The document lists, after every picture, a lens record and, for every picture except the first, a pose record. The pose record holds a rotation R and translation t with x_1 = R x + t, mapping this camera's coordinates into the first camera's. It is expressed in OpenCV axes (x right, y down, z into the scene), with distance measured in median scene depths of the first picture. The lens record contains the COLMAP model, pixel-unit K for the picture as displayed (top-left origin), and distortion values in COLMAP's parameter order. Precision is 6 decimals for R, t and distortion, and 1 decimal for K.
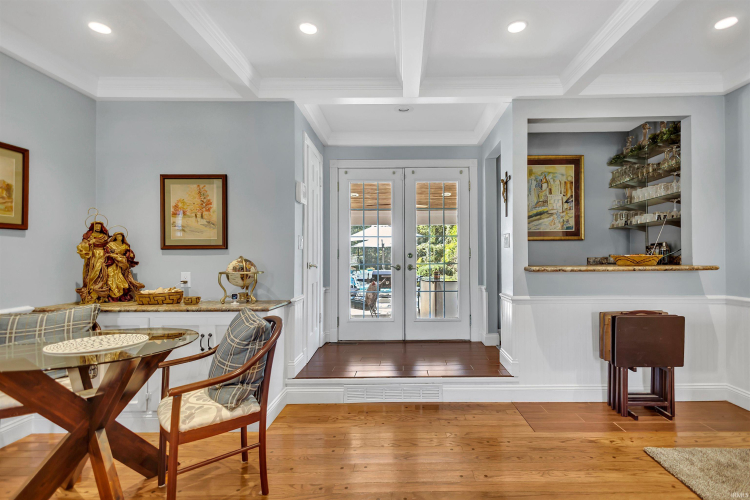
lens RADIAL K [[361.6, 0, 408.9], [0, 361.6, 241.7], [0, 0, 1]] dist [0.000886, 0.000568]
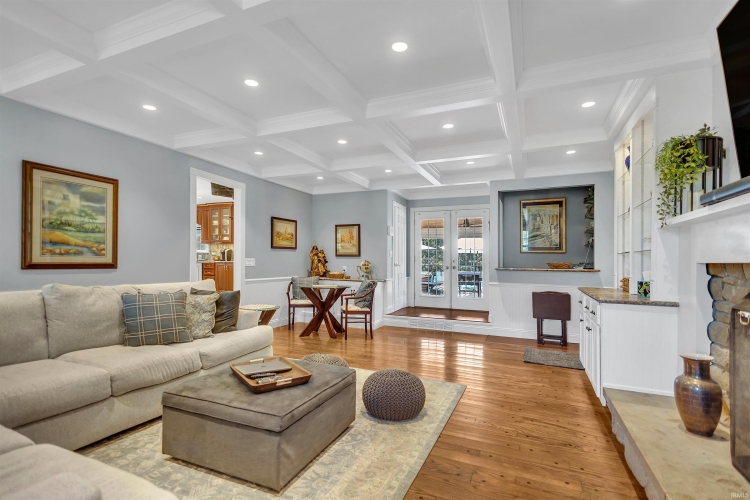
lens RADIAL K [[361.4, 0, 375.0], [0, 361.4, 250.0], [0, 0, 1]] dist [0.000163, 0.000097]
pose [[0.910511, 0.005481, -0.413449, 0.554198], [0.000573, 0.999894, 0.014515, -0.056438], [0.413484, -0.013453, 0.910412, -1.093681]]
